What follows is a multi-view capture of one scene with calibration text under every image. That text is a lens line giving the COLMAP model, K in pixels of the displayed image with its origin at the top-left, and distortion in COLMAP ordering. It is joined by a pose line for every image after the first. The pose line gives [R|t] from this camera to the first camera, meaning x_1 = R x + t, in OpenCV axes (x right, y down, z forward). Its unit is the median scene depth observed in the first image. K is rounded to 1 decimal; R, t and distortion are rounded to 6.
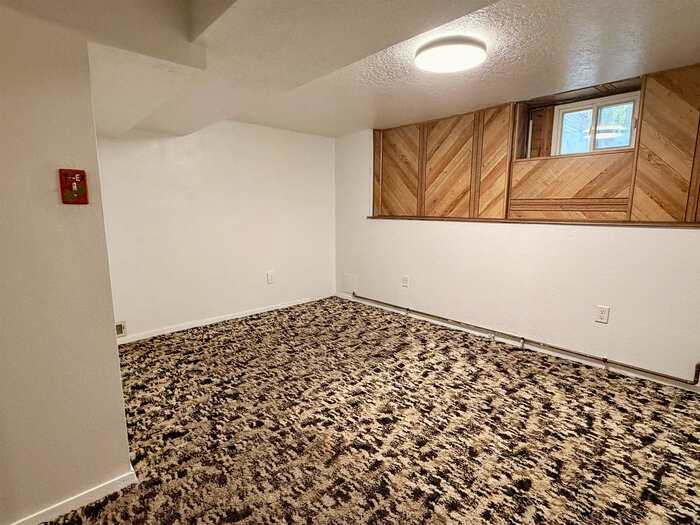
lens RADIAL K [[371.5, 0, 349.4], [0, 371.5, 262.7], [0, 0, 1]] dist [0.000608, -0.000424]
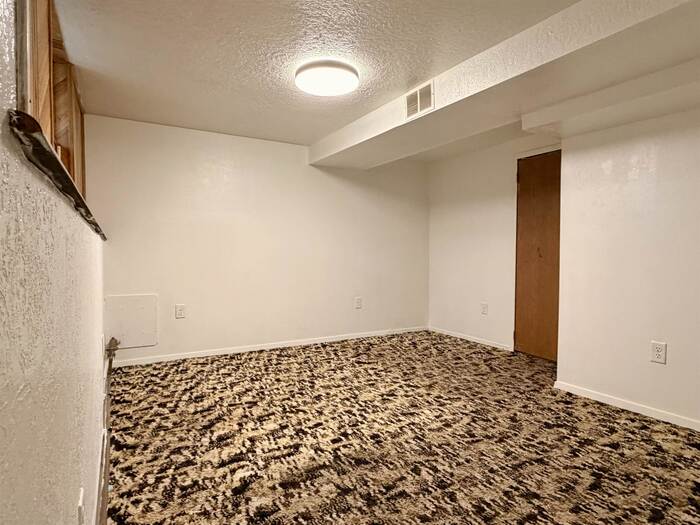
lens RADIAL K [[371.5, 0, 350.3], [0, 371.5, 261.4], [0, 0, 1]] dist [0.000608, -0.000424]
pose [[-0.972039, -0.009991, 0.234606, -0.048092], [0.030431, 0.985310, 0.168043, -0.185182], [-0.232839, 0.170483, -0.957456, 1.820868]]
